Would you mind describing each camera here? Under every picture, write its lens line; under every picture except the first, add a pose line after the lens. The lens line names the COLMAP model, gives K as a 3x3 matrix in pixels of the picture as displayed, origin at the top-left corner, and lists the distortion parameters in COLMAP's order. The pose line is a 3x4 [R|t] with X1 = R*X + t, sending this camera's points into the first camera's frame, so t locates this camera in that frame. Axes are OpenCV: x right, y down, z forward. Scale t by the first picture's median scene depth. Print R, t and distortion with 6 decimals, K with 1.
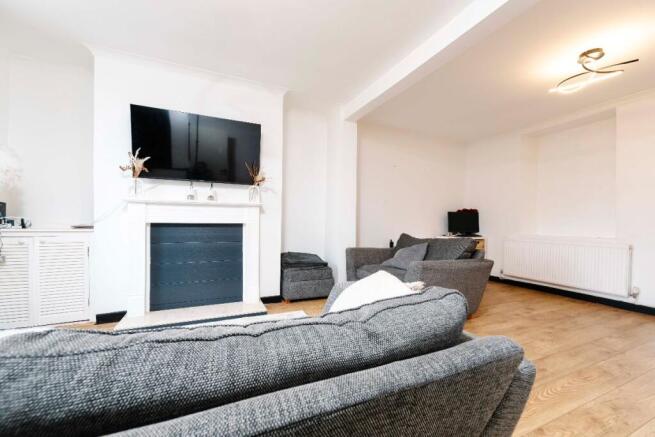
lens RADIAL K [[262.4, 0, 336.4], [0, 262.4, 224.6], [0, 0, 1]] dist [-0.000766, 0.000000]
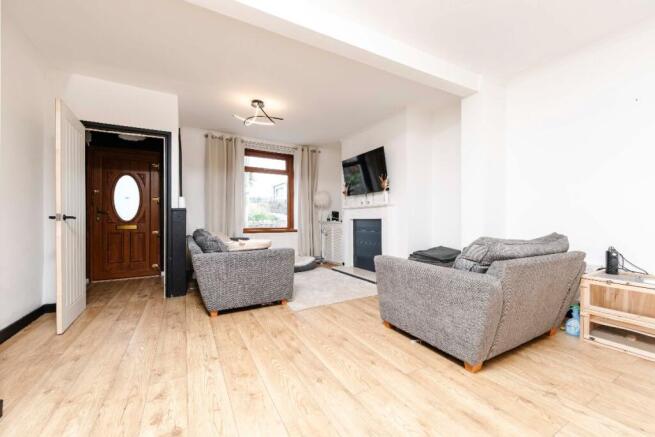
lens RADIAL K [[270.8, 0, 327.5], [0, 270.8, 218.5], [0, 0, 1]] dist [-0.002286, -0.000275]
pose [[0.061804, -0.020333, -0.997881, 1.242312], [-0.010803, 0.999720, -0.021039, 0.033674], [0.998030, 0.012081, 0.061567, 0.714239]]
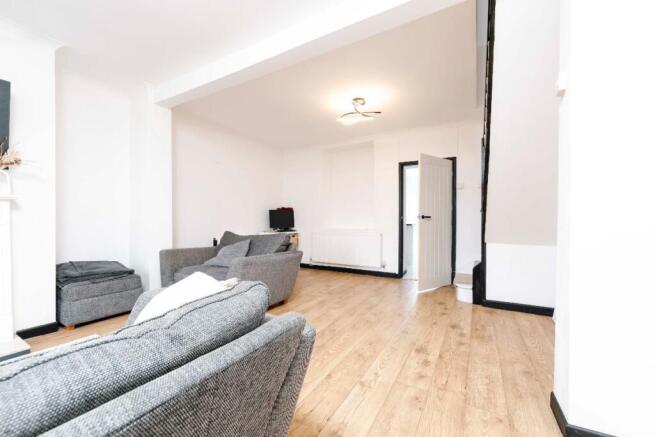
lens RADIAL K [[257.1, 0, 322.0], [0, 257.1, 221.6], [0, 0, 1]] dist [0.000517, -0.002392]
pose [[0.827195, -0.019034, 0.561593, 0.013200], [0.018017, 0.999811, 0.007350, -0.008112], [-0.561627, 0.004038, 0.827381, -0.037928]]
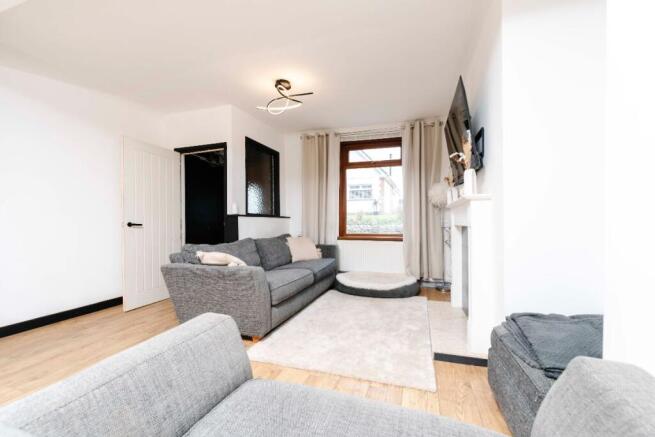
lens RADIAL K [[270.8, 0, 327.5], [0, 270.8, 218.5], [0, 0, 1]] dist [-0.002286, -0.000275]
pose [[-0.690910, -0.018903, -0.722693, 0.520357], [-0.018147, 0.999797, -0.008802, -0.012209], [0.722713, 0.007034, -0.691113, 1.376744]]
